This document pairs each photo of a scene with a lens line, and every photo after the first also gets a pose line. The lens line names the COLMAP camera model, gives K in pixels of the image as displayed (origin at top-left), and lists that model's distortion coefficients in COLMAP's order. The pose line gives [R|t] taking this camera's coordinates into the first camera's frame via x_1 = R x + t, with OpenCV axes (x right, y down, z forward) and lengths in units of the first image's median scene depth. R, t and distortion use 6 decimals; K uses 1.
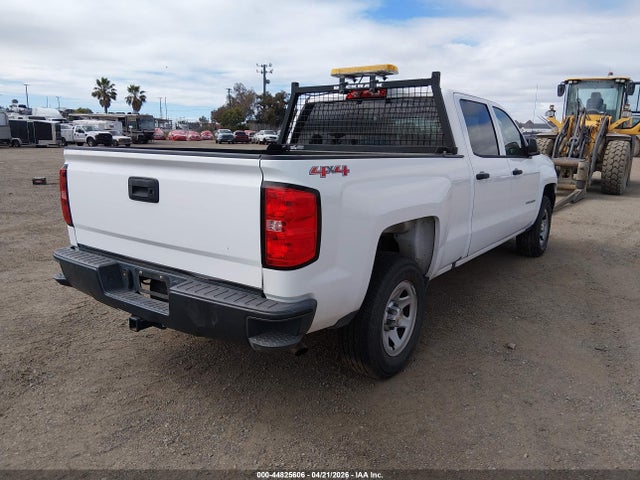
lens RADIAL K [[493.6, 0, 320.9], [0, 493.6, 238.1], [0, 0, 1]] dist [0.025838, -0.049106]
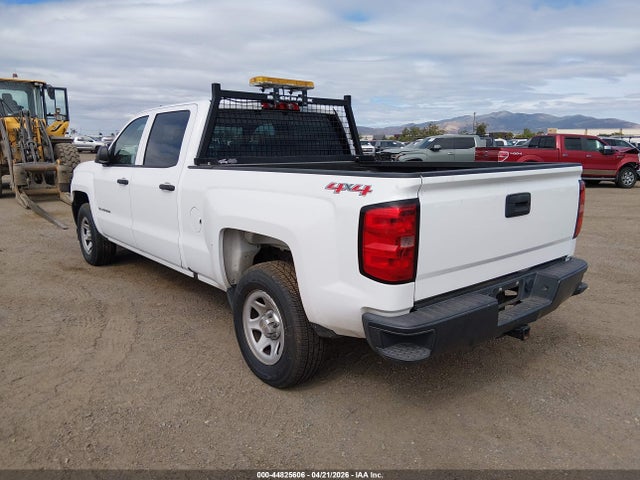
lens RADIAL K [[493.6, 0, 320.6], [0, 493.6, 243.1], [0, 0, 1]] dist [0.025838, -0.049106]
pose [[0.230279, -0.200630, 0.952218, -0.937827], [0.189368, 0.969049, 0.158380, -0.168722], [-0.954522, 0.143848, 0.261145, 0.718757]]
